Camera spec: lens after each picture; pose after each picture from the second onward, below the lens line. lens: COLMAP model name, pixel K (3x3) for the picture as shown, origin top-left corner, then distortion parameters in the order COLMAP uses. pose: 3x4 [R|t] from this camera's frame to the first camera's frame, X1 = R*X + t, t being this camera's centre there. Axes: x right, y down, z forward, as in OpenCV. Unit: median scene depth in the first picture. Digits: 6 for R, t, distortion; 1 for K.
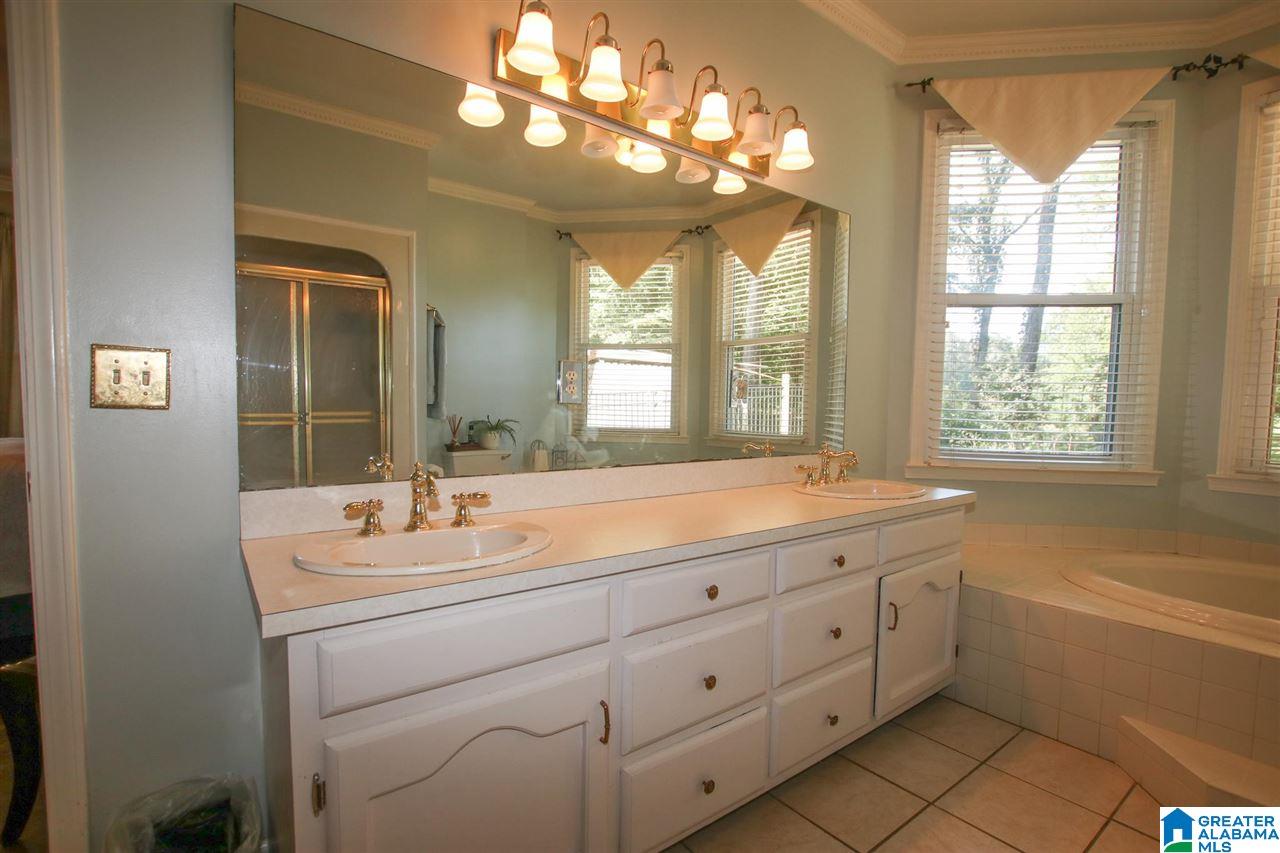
lens RADIAL K [[588.1, 0, 636.9], [0, 588.1, 438.8], [0, 0, 1]] dist [-0.039397, 0.008834]
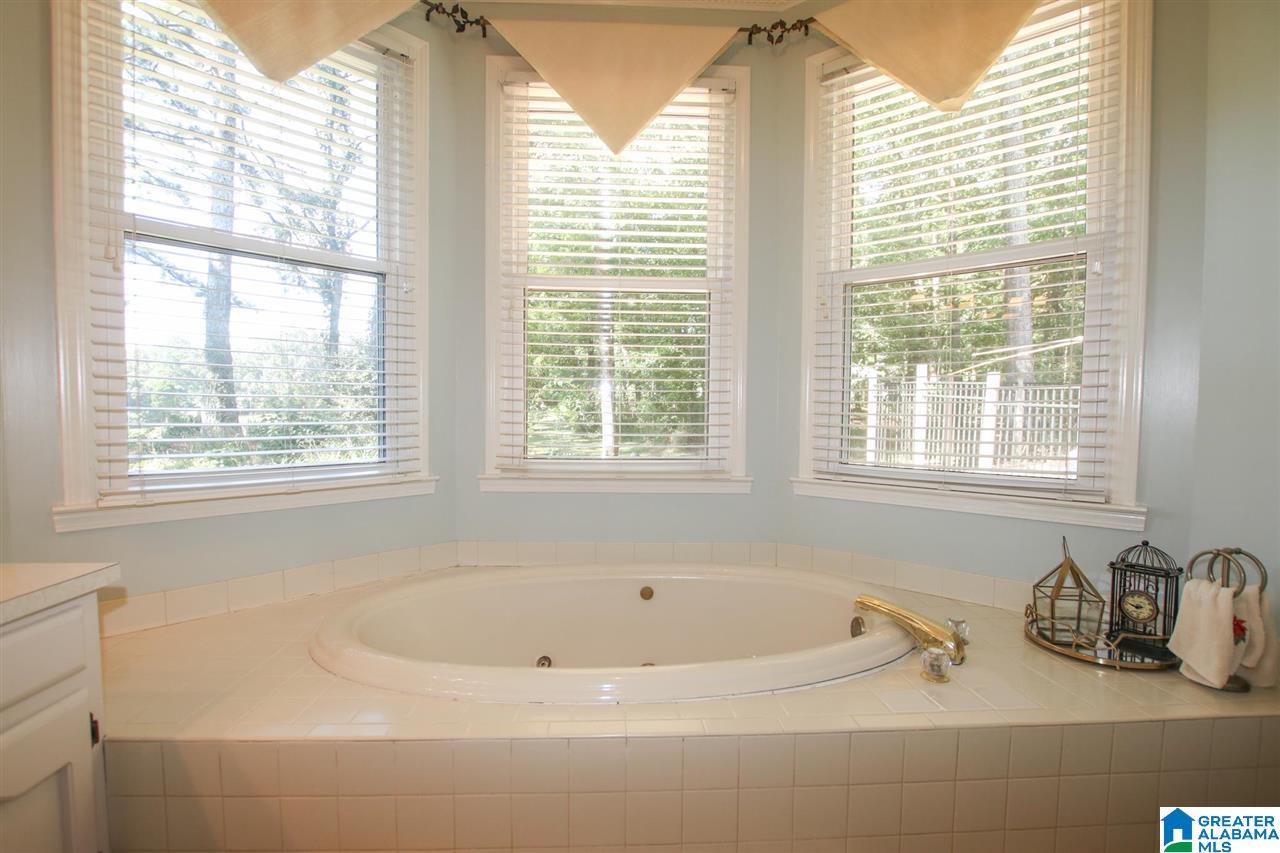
lens RADIAL K [[602.4, 0, 631.5], [0, 602.4, 422.1], [0, 0, 1]] dist [-0.000980, -0.000108]
pose [[0.558243, -0.032799, 0.829029, 0.346595], [0.053043, 0.998585, 0.003789, -0.012565], [-0.827980, 0.041859, 0.559193, 0.260313]]
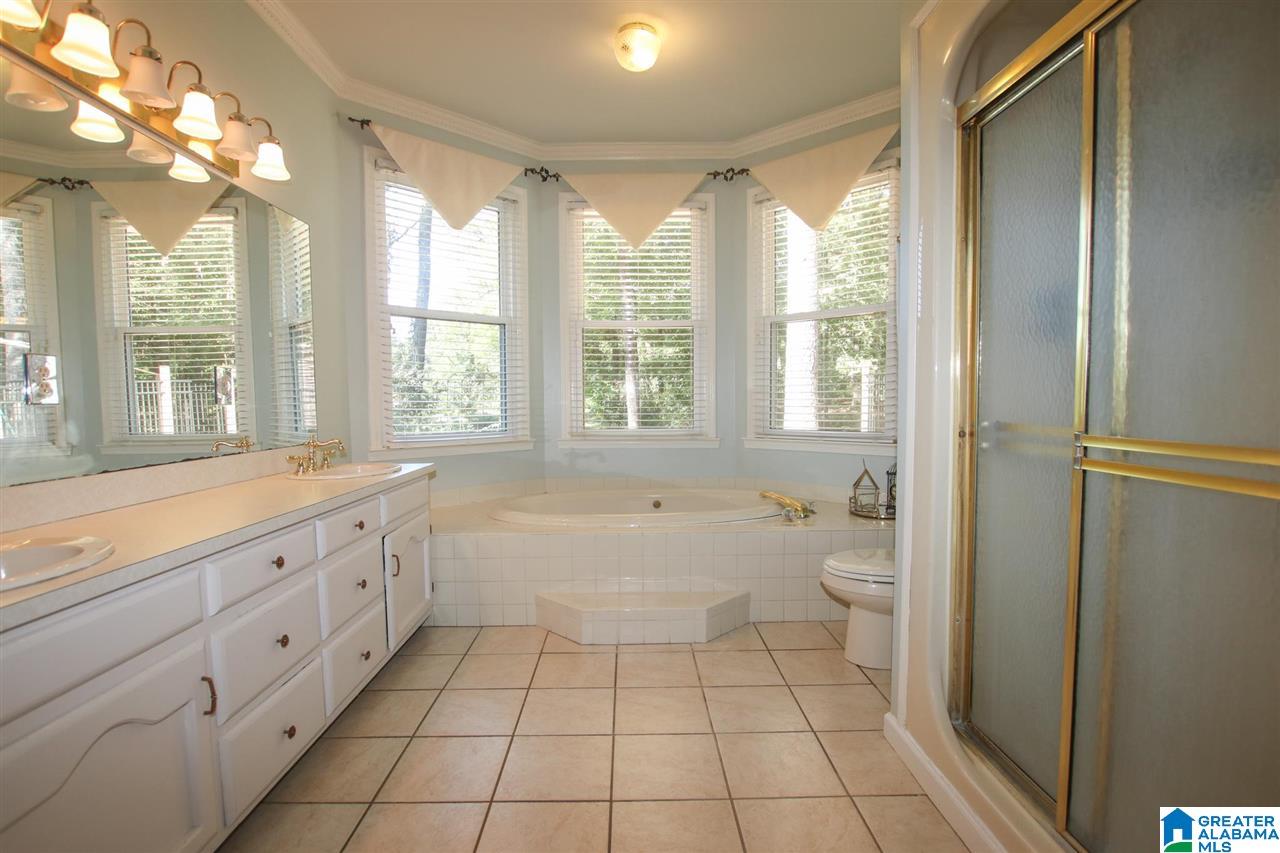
lens RADIAL K [[602.4, 0, 631.5], [0, 602.4, 422.1], [0, 0, 1]] dist [-0.000980, -0.000108]
pose [[0.590865, -0.051250, 0.805141, -0.193019], [0.067617, 0.997615, 0.013880, 0.007936], [-0.803932, 0.046240, 0.592921, -0.131138]]
